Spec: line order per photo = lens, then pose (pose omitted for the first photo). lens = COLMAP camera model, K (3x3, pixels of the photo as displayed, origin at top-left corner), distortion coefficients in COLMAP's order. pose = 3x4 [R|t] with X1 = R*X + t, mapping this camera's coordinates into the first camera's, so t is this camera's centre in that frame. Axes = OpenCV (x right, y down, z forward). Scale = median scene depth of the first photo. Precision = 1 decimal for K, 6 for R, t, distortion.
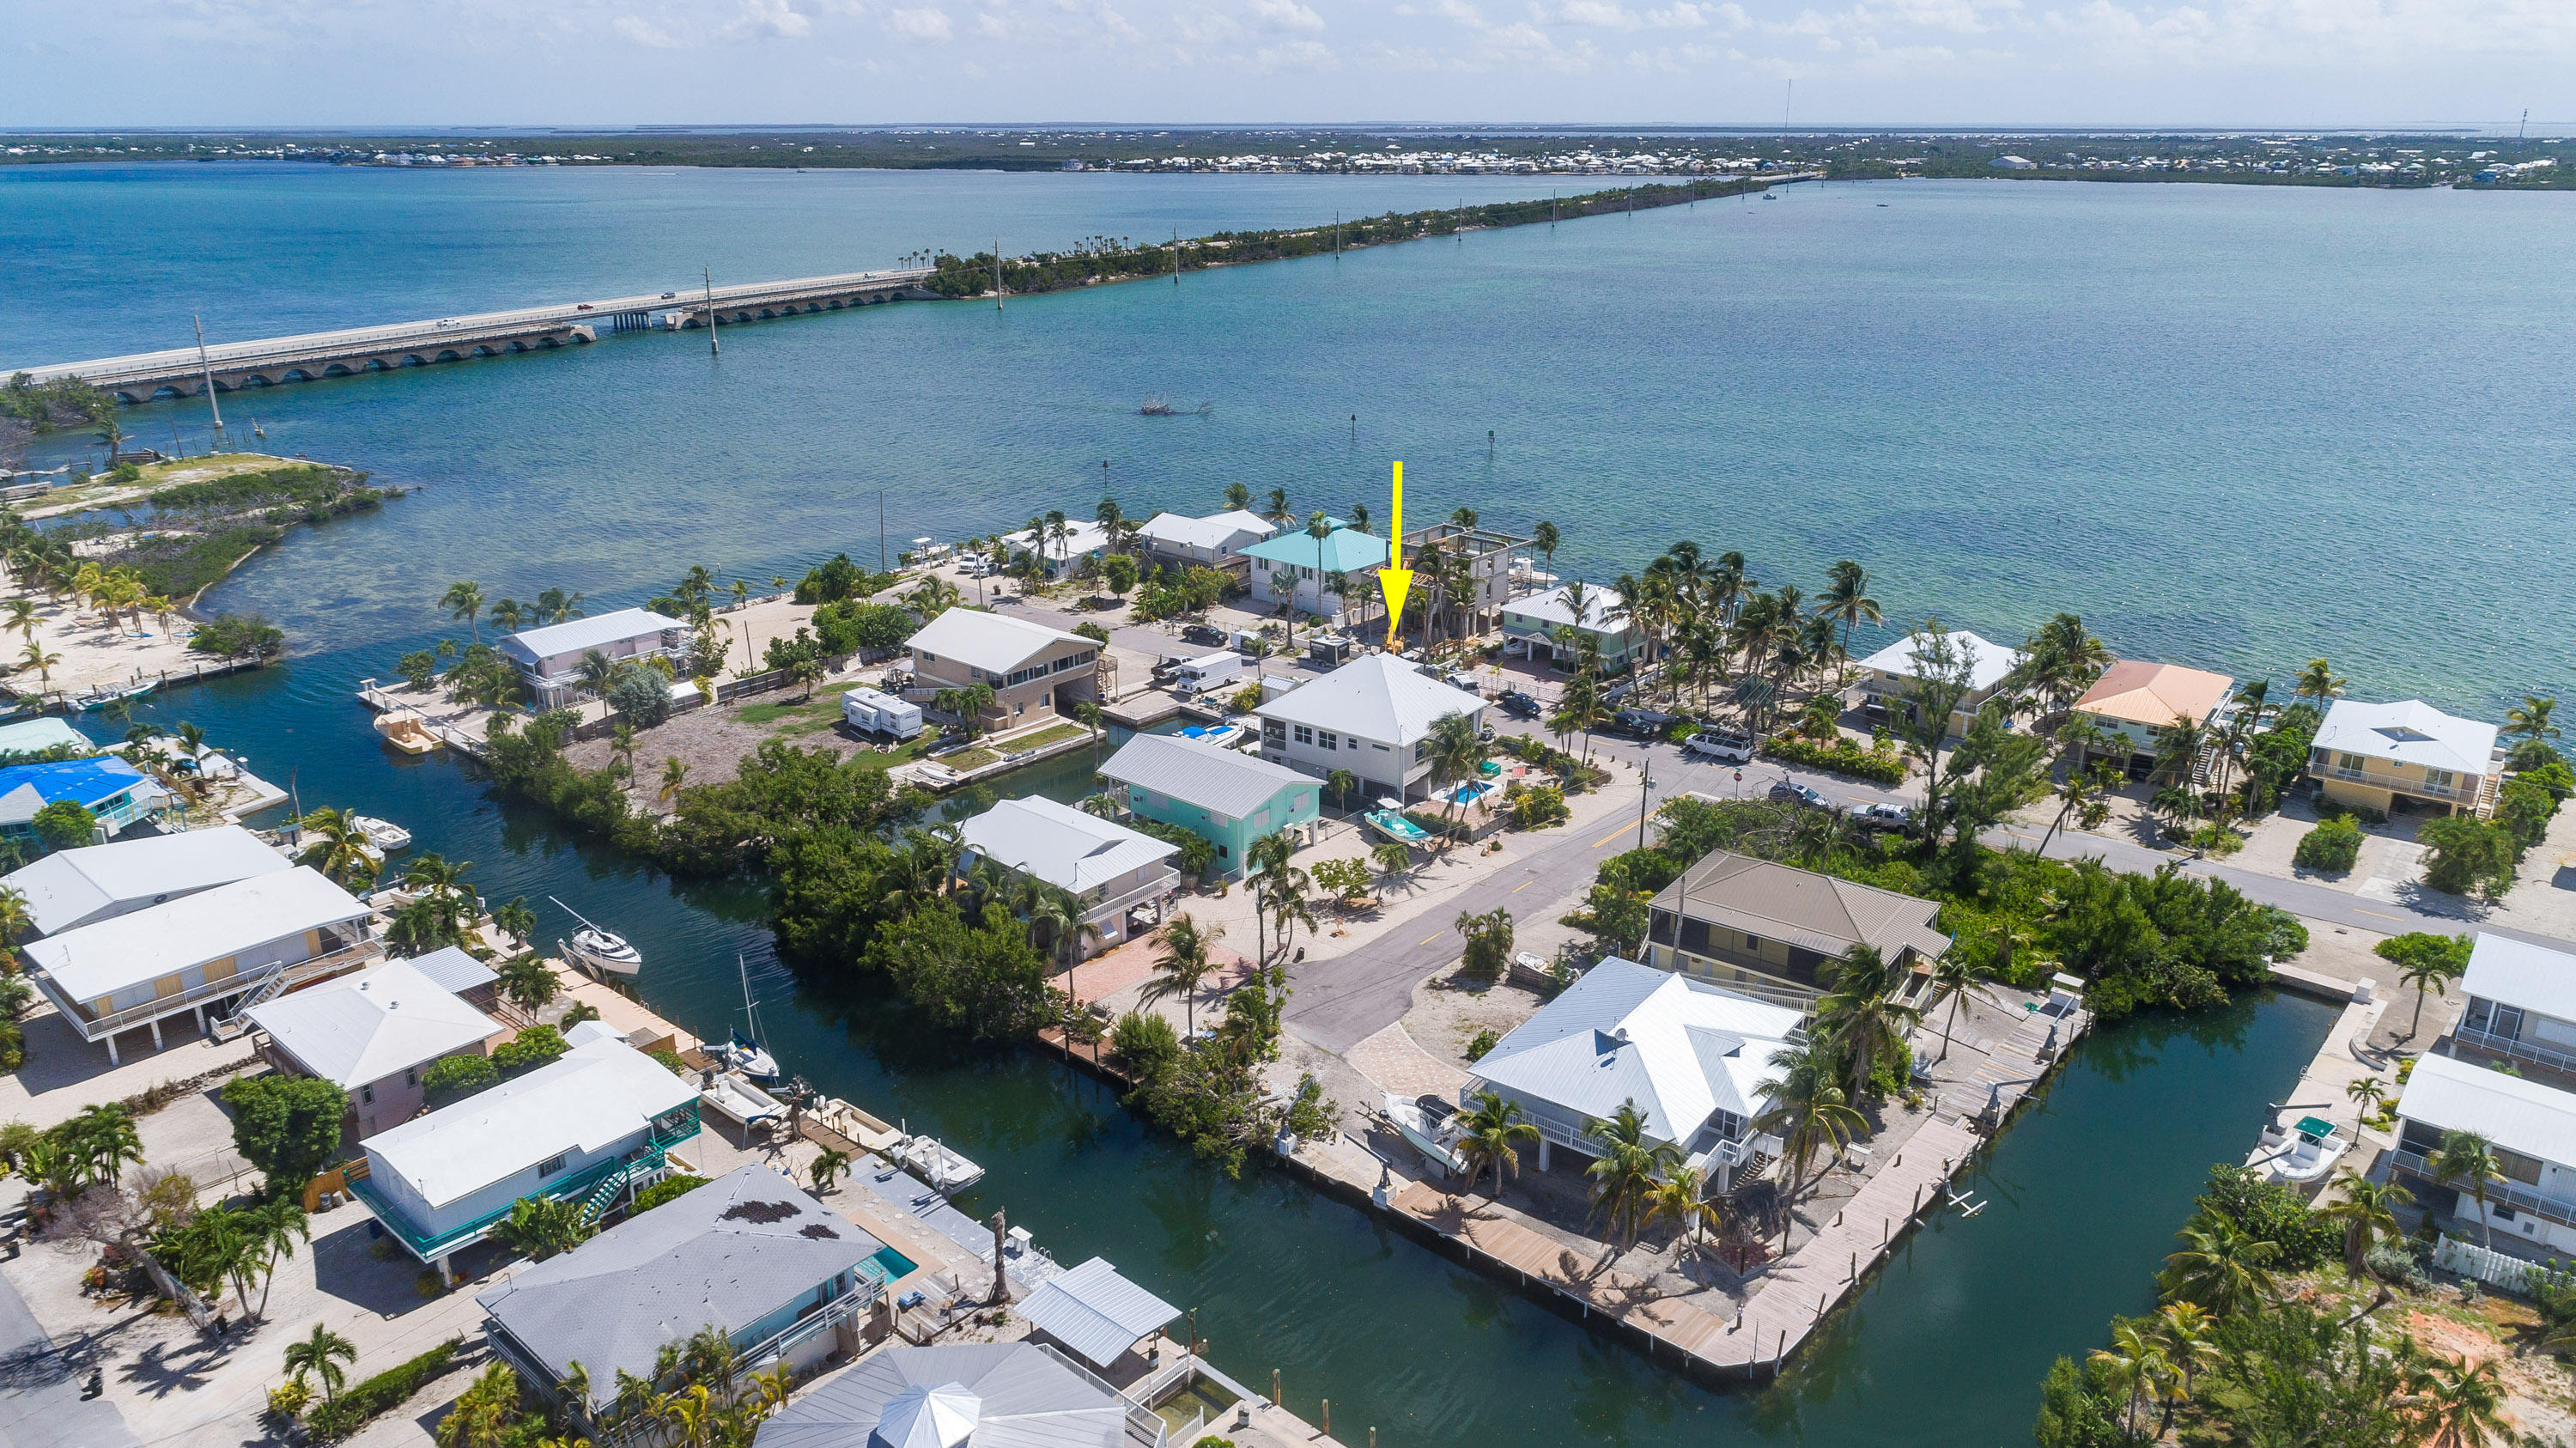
lens RADIAL K [[1745.5, 0, 1301.2], [0, 1745.5, 714.4], [0, 0, 1]] dist [0.002962, 0.003310]
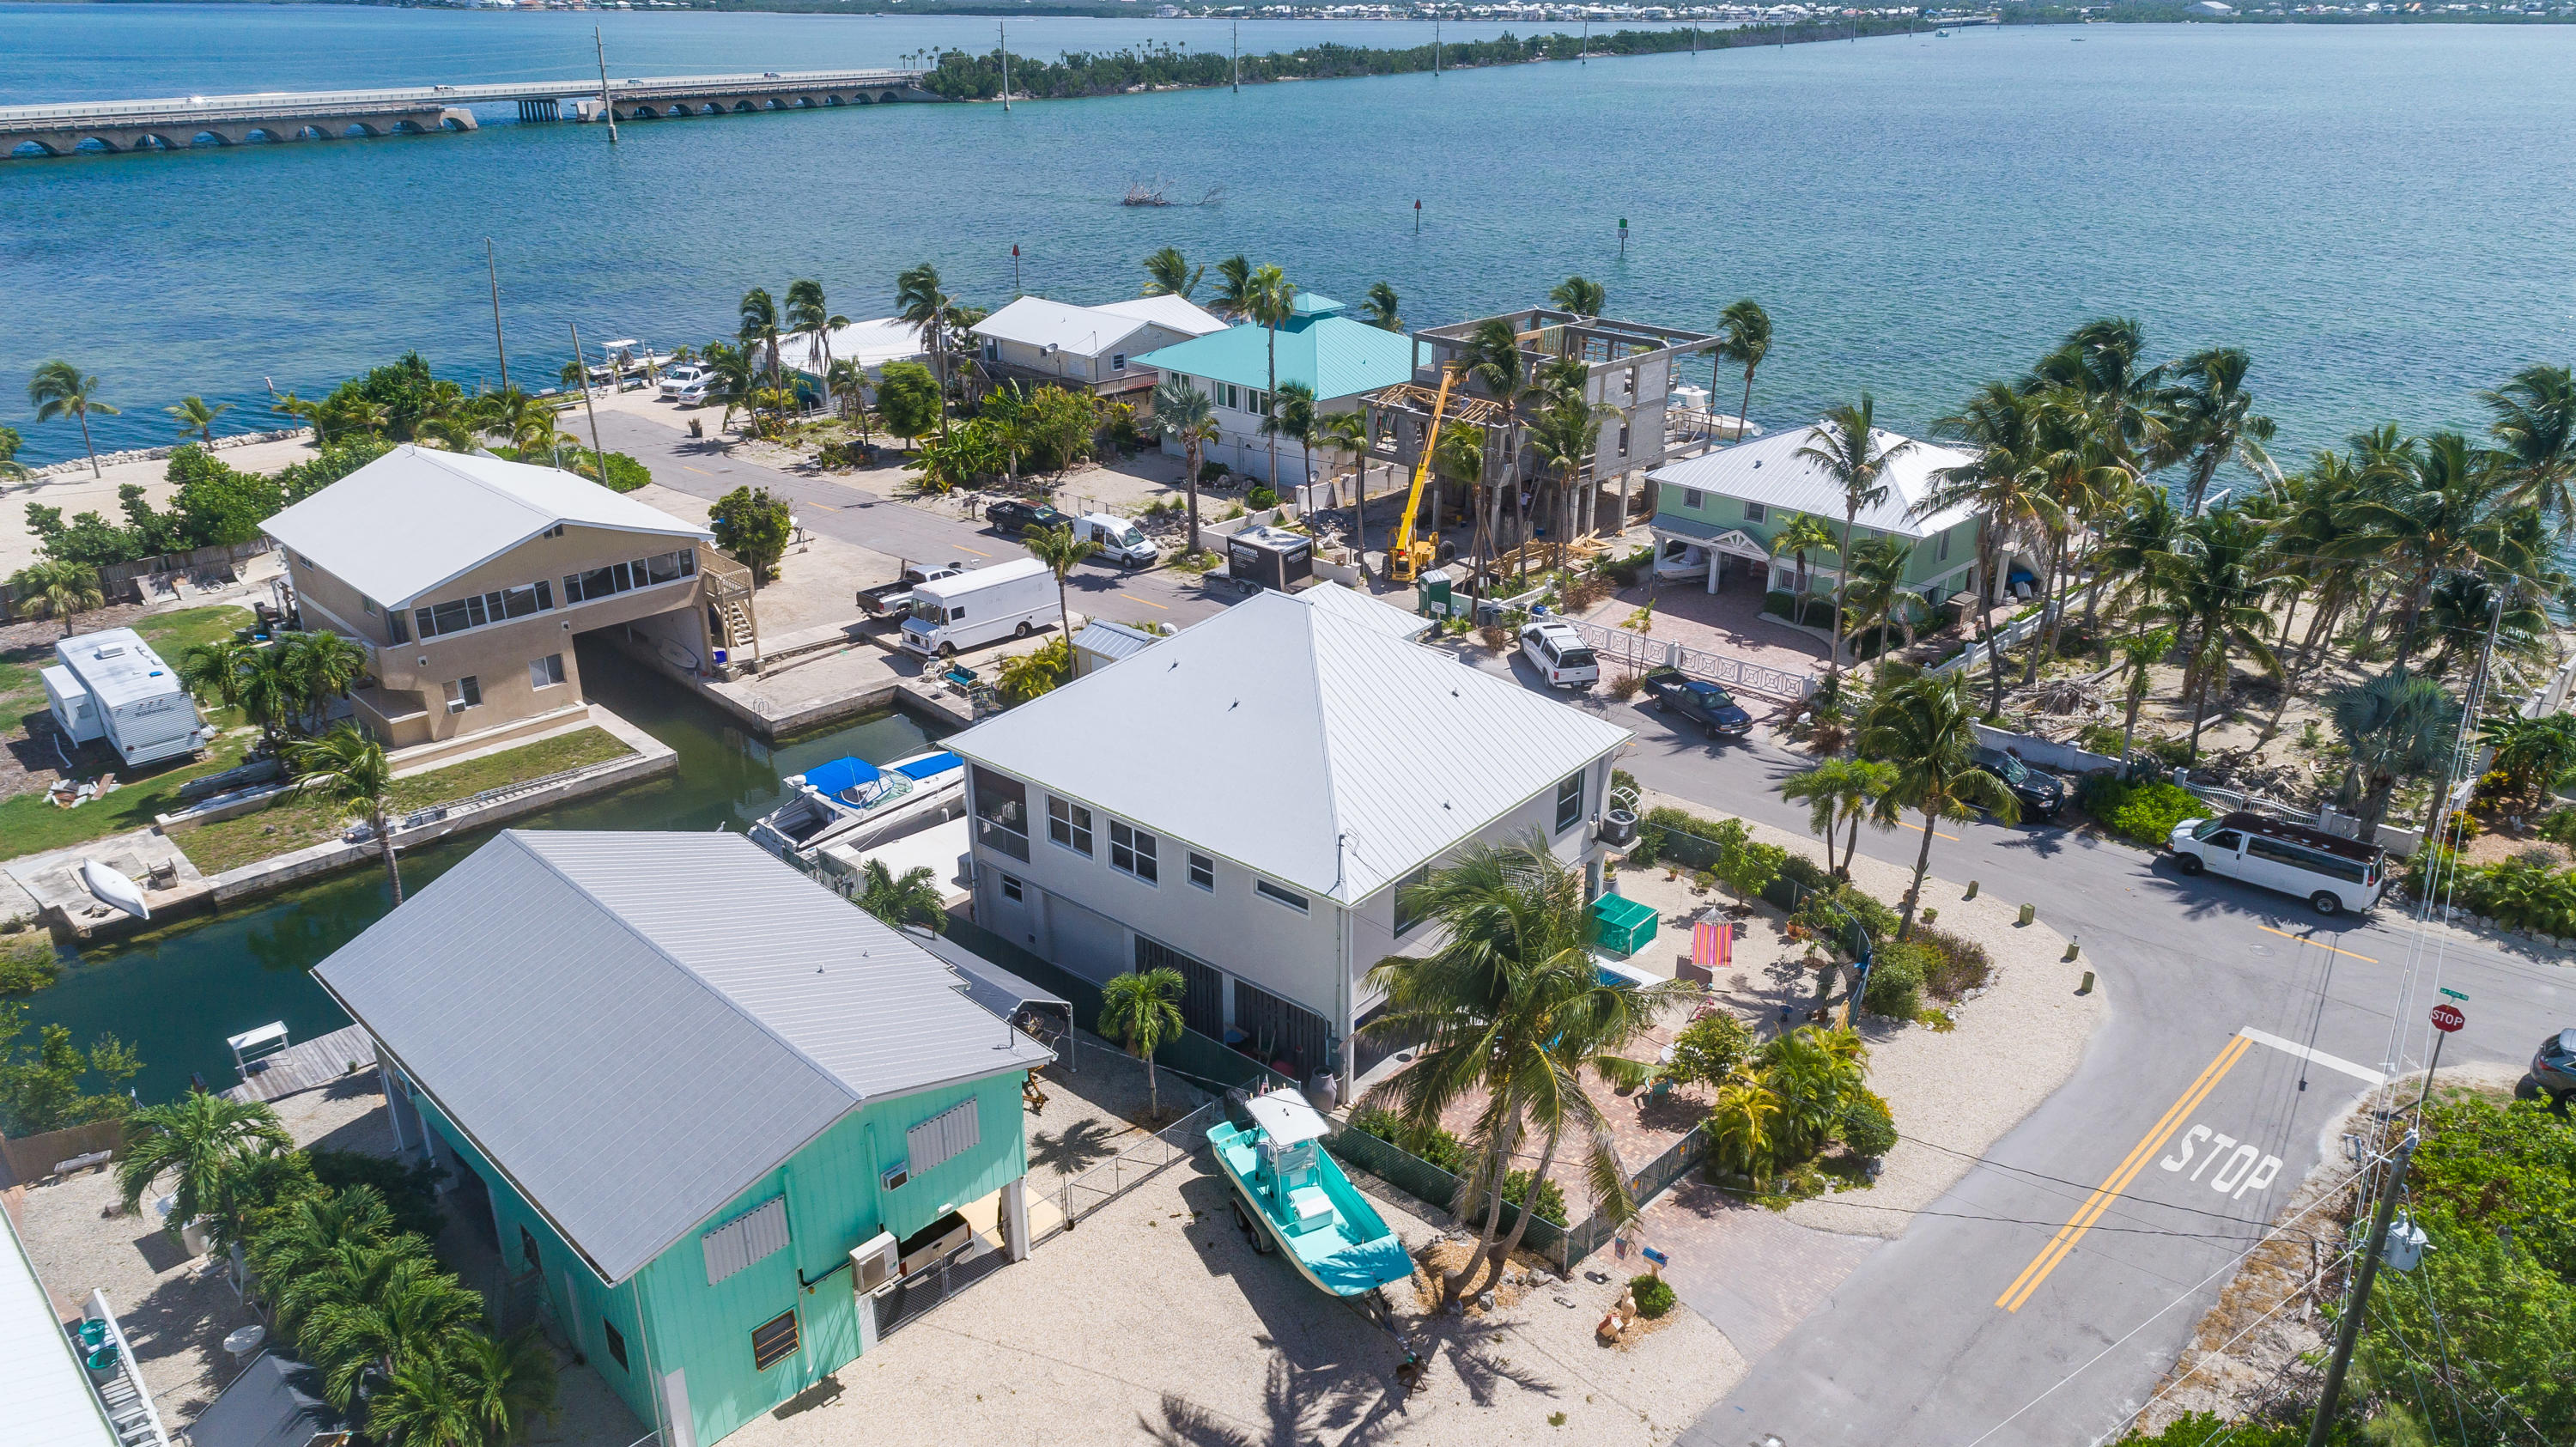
lens RADIAL K [[1751.3, 0, 1295.4], [0, 1751.3, 682.7], [0, 0, 1]] dist [0.024976, 0.003841]
pose [[0.997719, 0.026700, -0.061999, 0.052906], [-0.023803, 0.998610, 0.047017, -0.026853], [0.063168, -0.045434, 0.996968, 0.549235]]
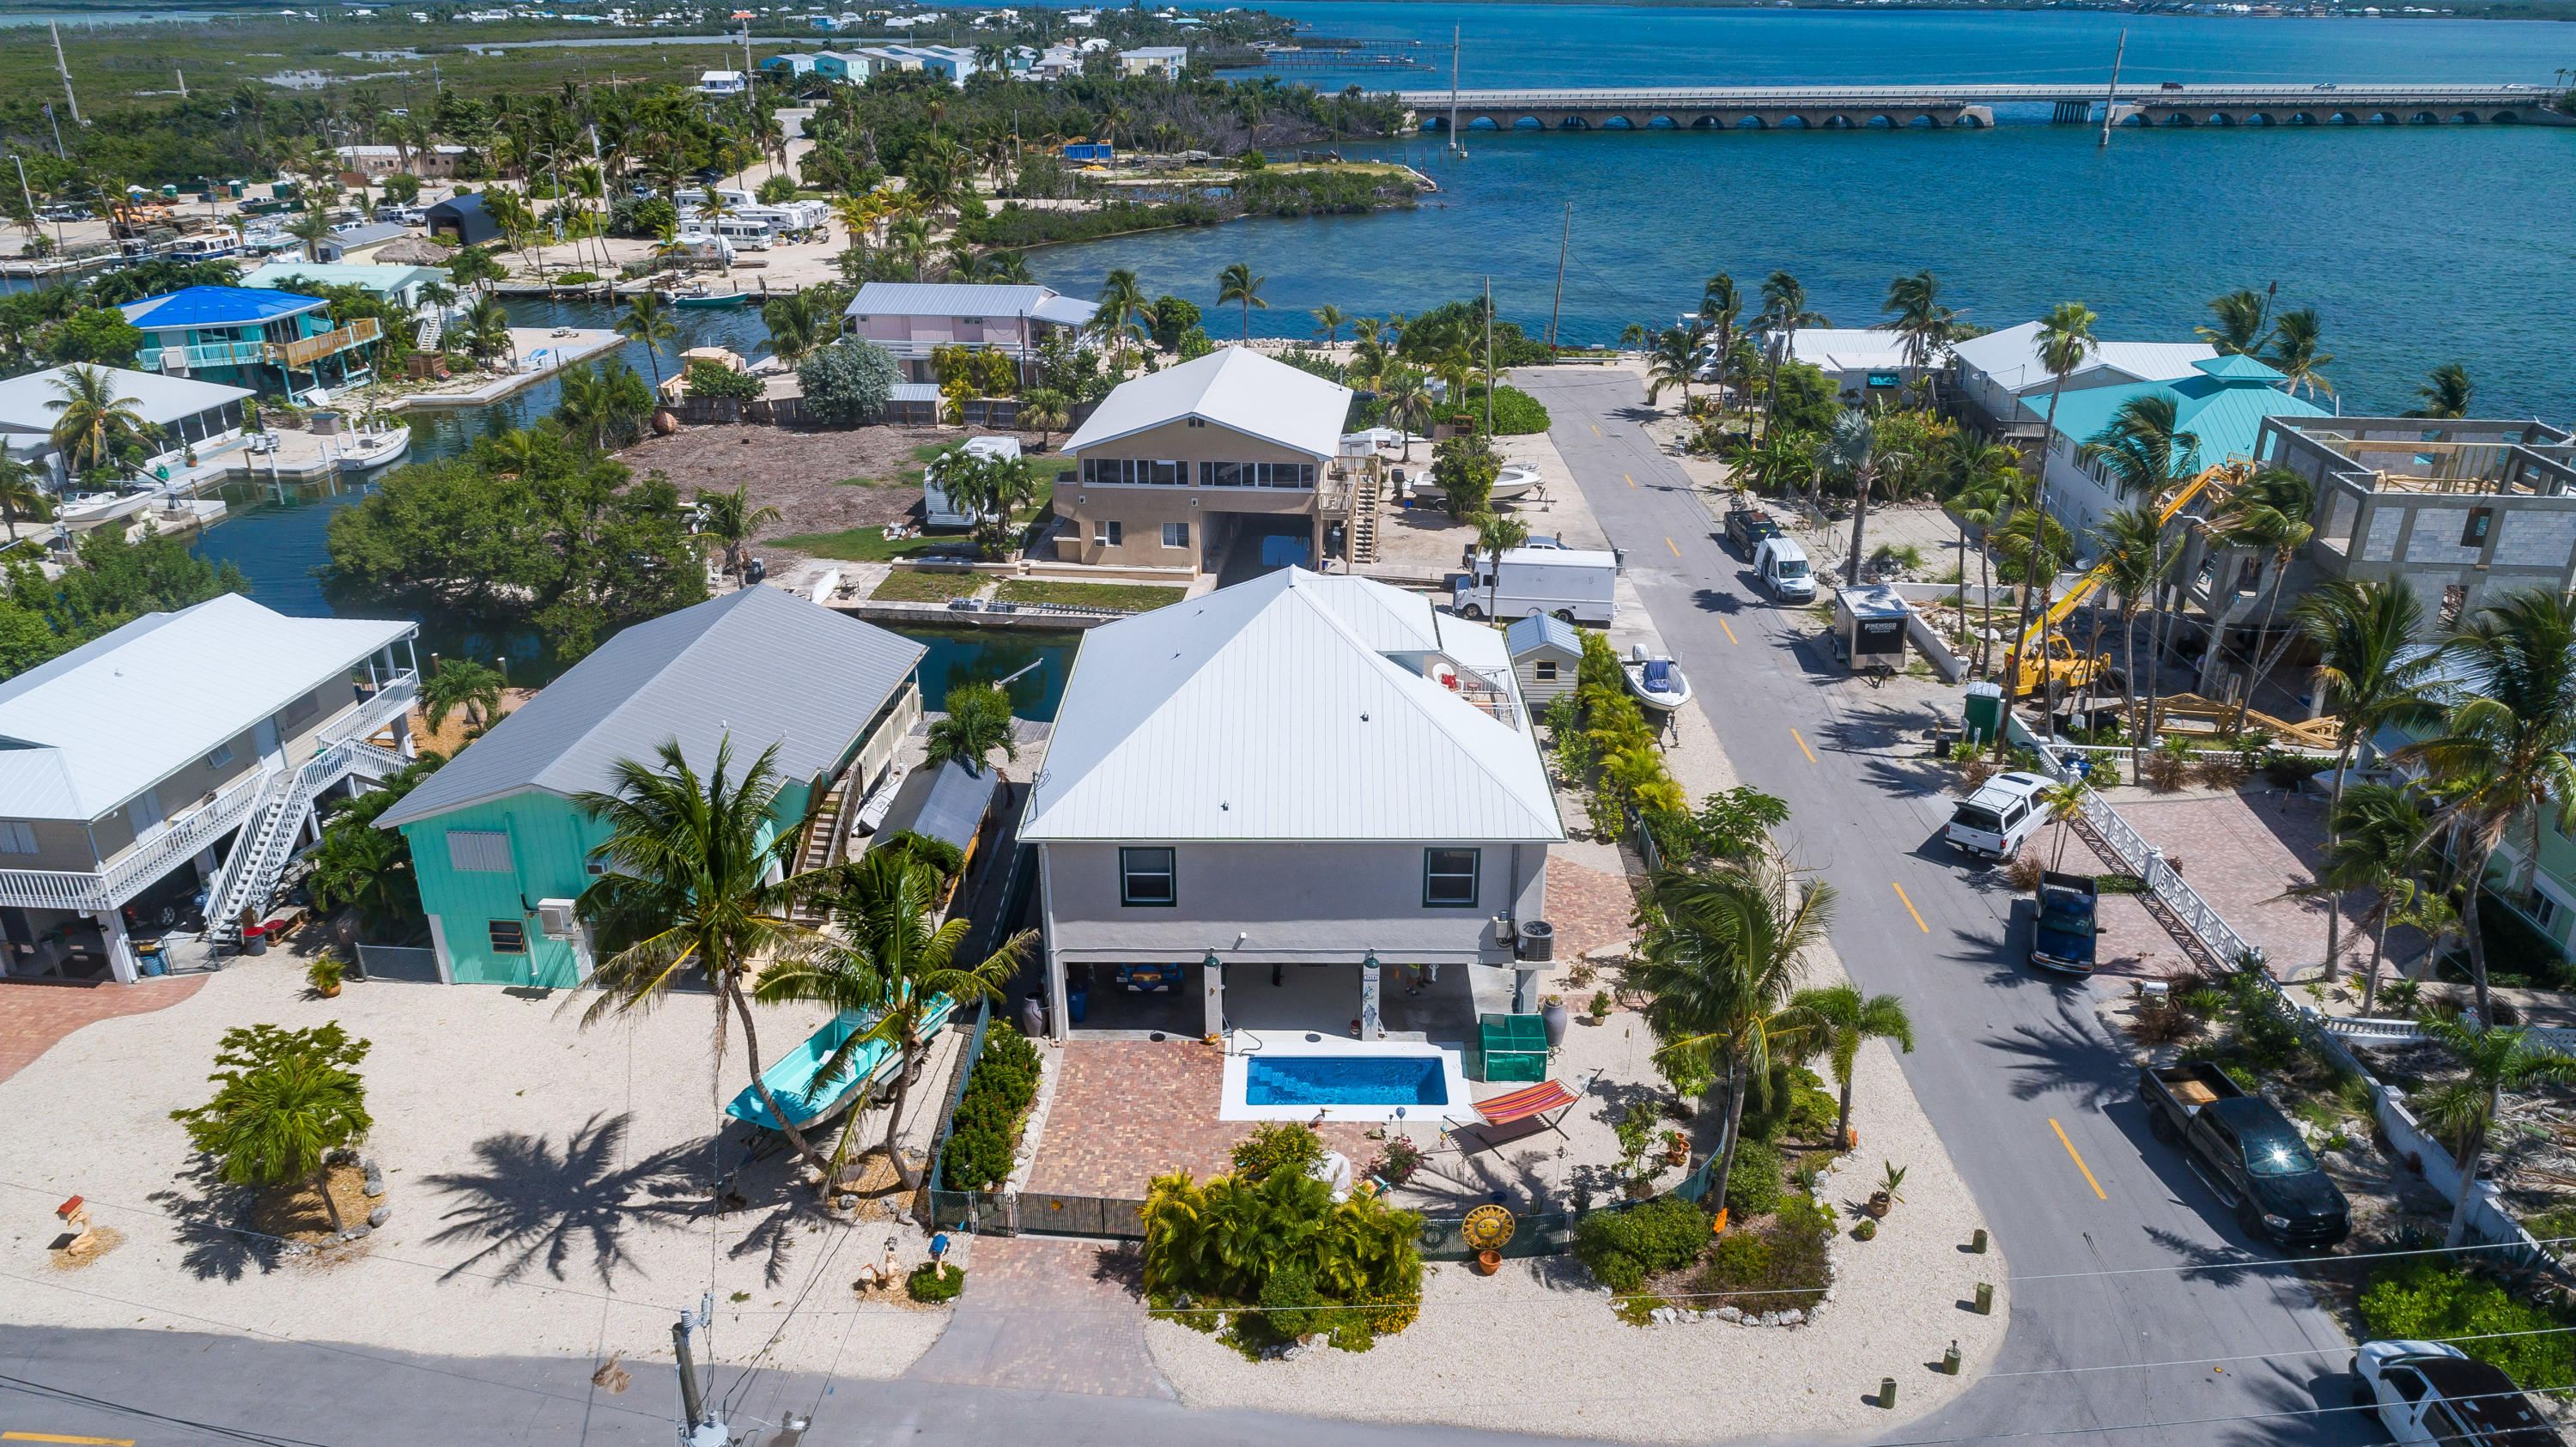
lens RADIAL K [[1745.4, 0, 1301.2], [0, 1745.4, 713.9], [0, 0, 1]] dist [0.002962, 0.003310]
pose [[0.587343, 0.315430, -0.745341, 0.246993], [-0.268045, 0.944765, 0.188602, -0.059004], [0.763663, 0.089011, 0.639450, 0.657303]]
